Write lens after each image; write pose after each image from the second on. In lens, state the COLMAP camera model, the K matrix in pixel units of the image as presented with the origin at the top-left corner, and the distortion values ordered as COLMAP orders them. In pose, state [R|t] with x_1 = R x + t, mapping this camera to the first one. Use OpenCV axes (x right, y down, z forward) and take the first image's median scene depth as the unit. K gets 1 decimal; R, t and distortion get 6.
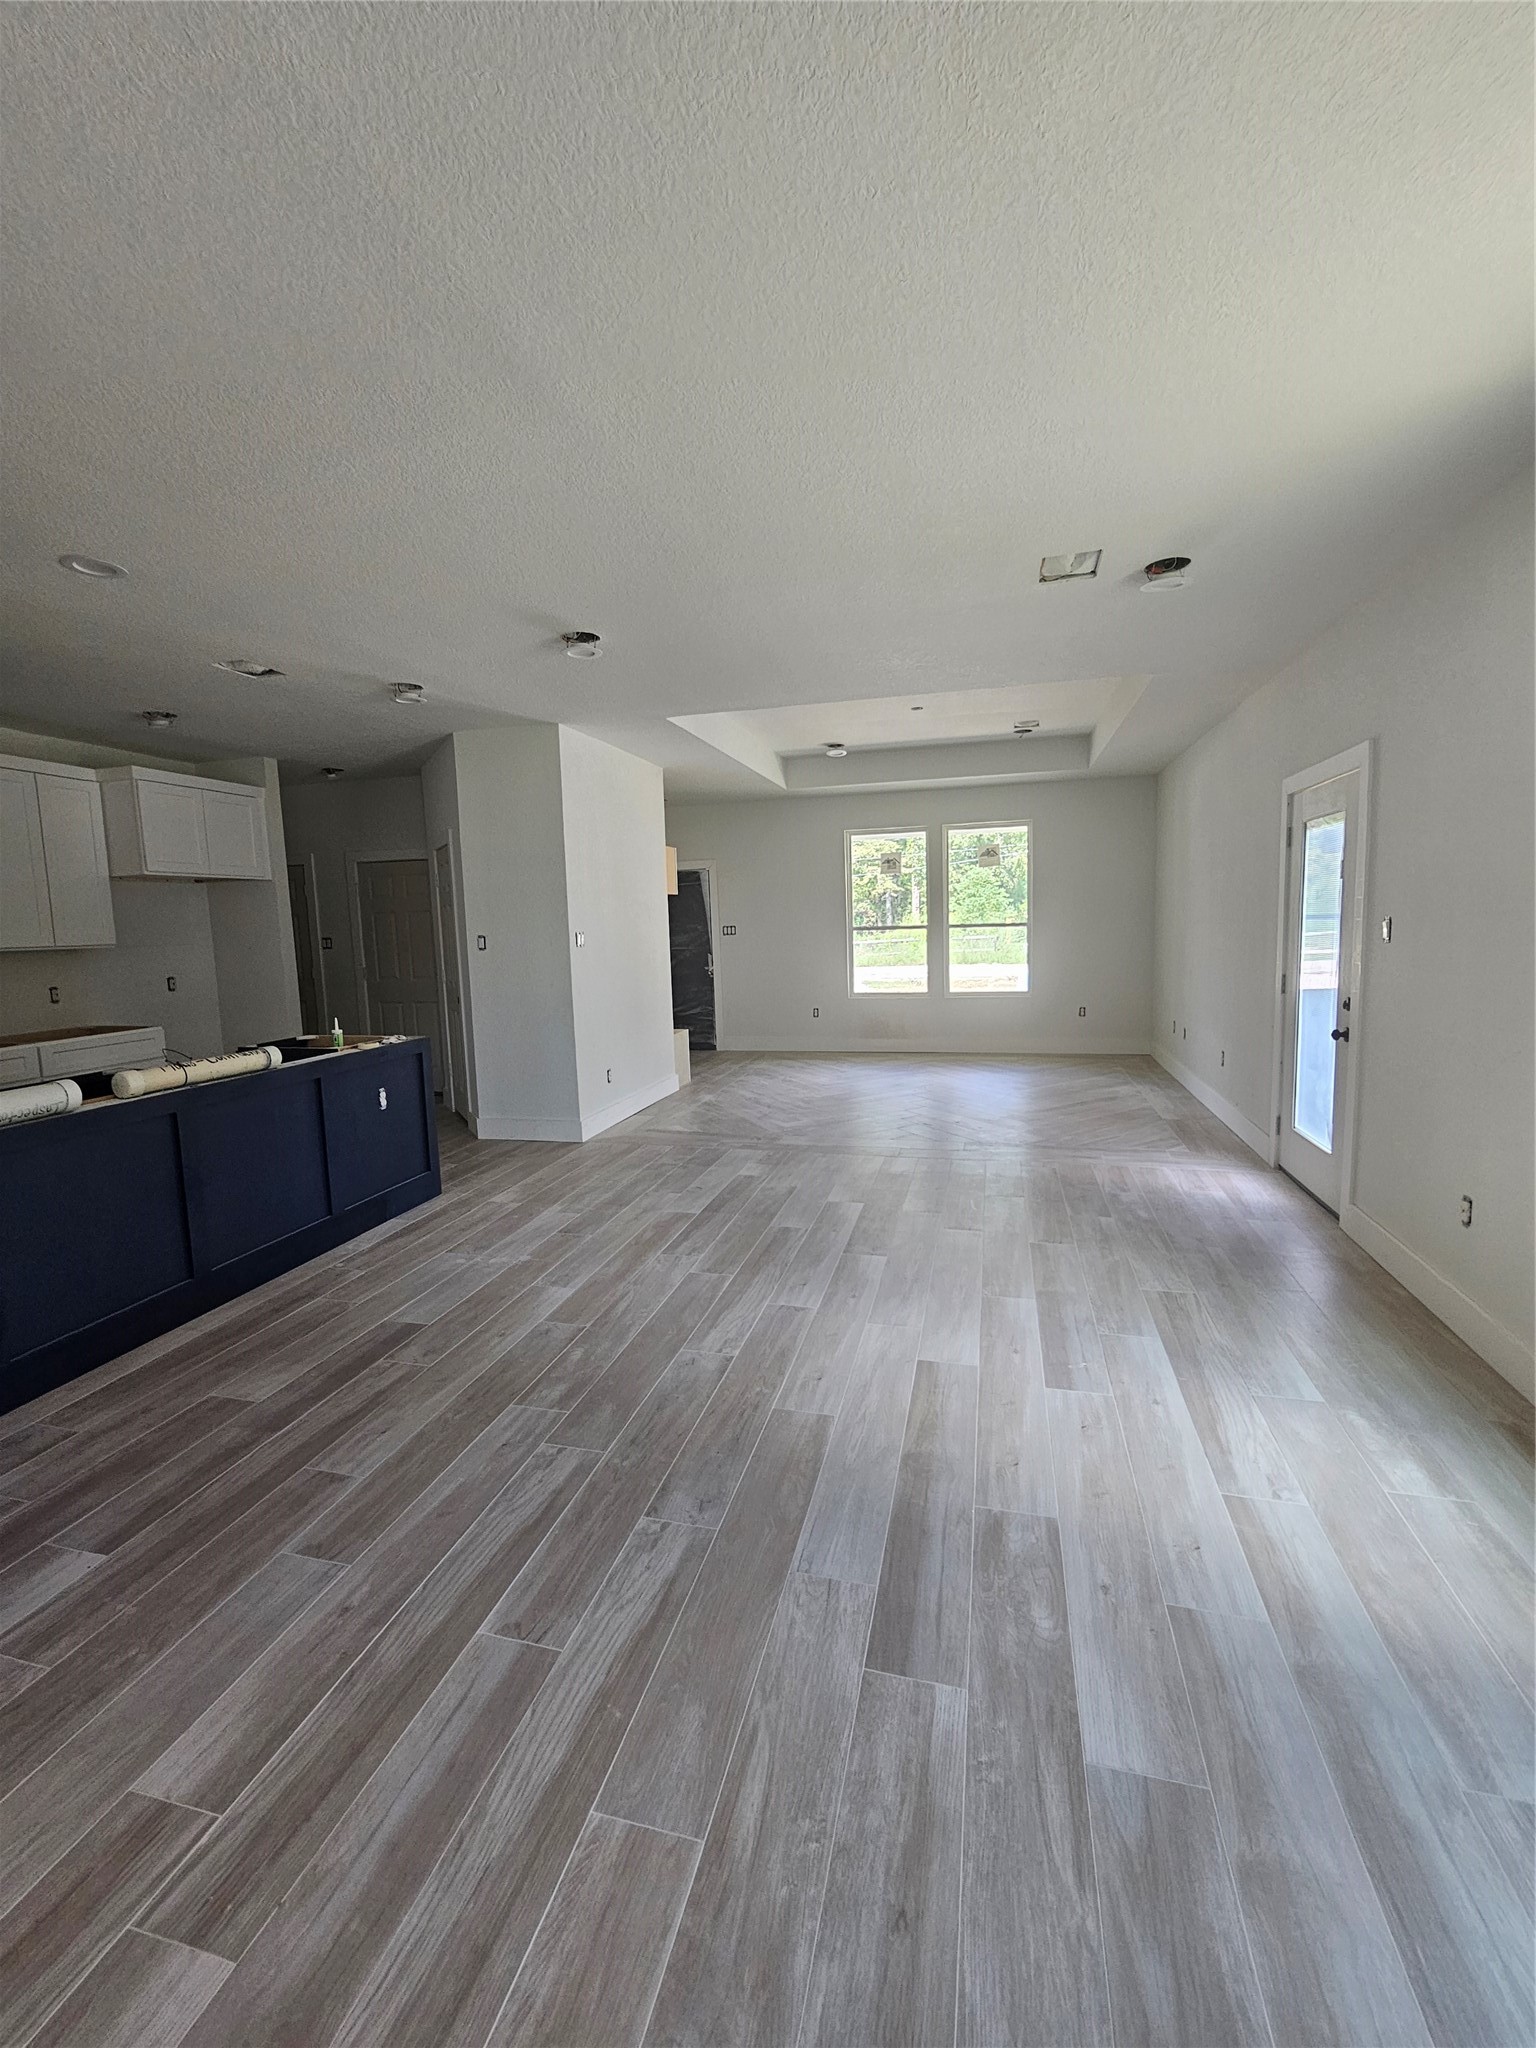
lens RADIAL K [[835.5, 0, 768.0], [0, 835.5, 1024.0], [0, 0, 1]] dist [-0.026714, -0.000303]
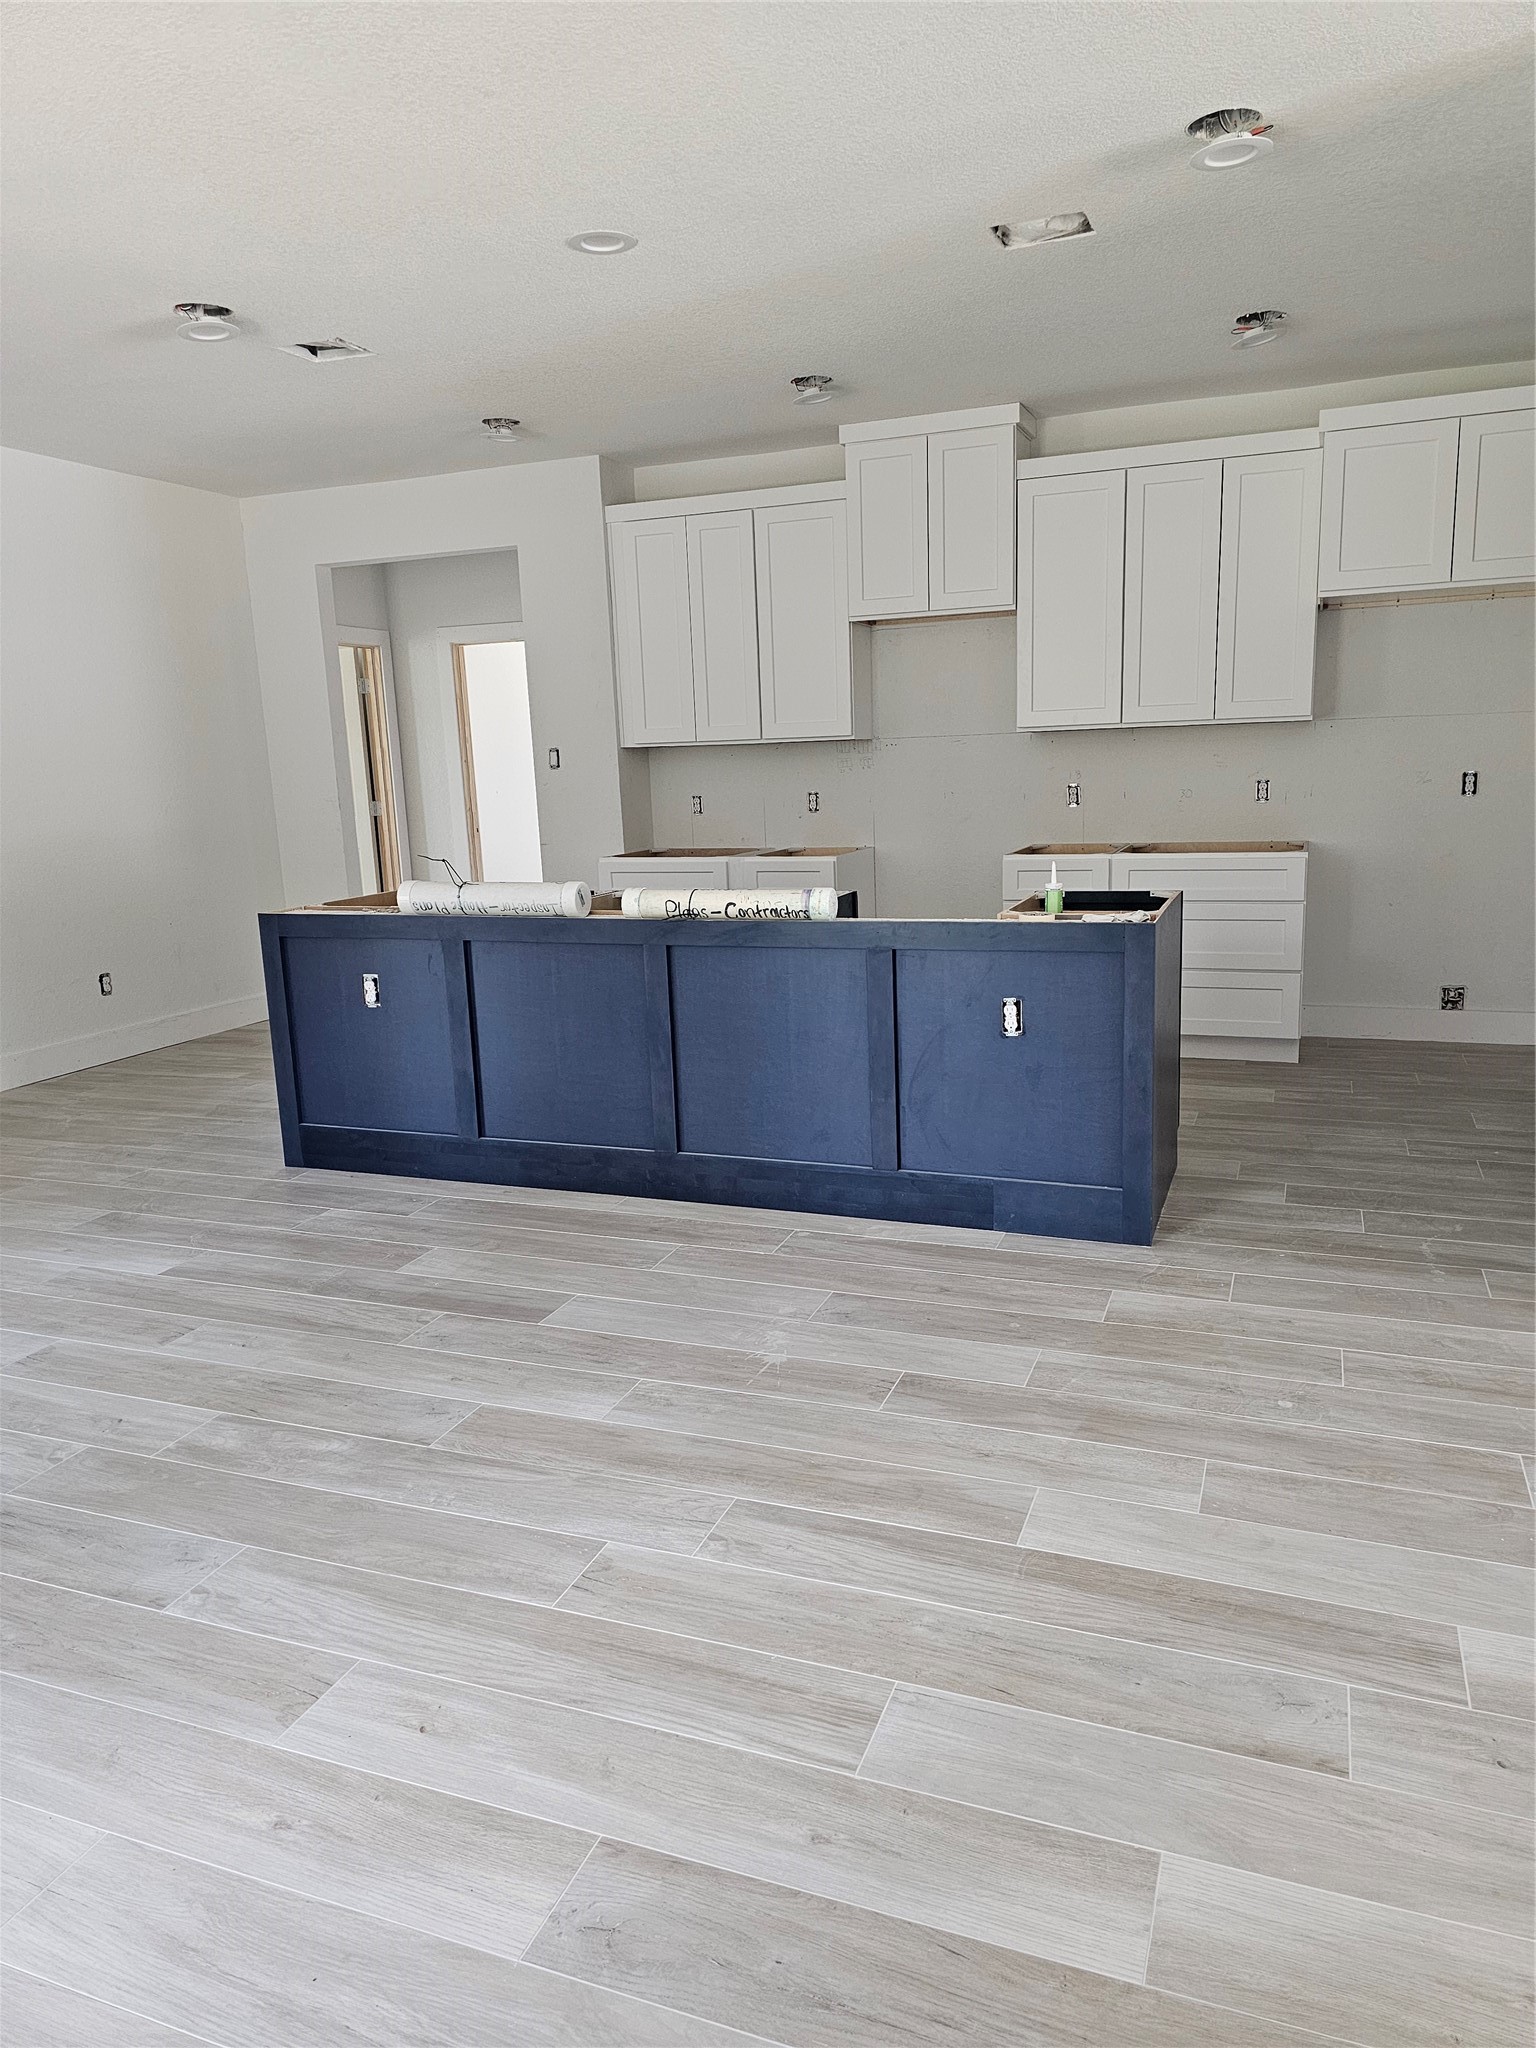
lens RADIAL K [[1345.9, 0, 768.0], [0, 1345.9, 1024.0], [0, 0, 1]] dist [0.032062, -0.002841]
pose [[-0.087635, 0.233768, -0.968335, 0.419140], [-0.087007, 0.966564, 0.241214, -0.107833], [0.992346, 0.105390, -0.064365, 0.915629]]
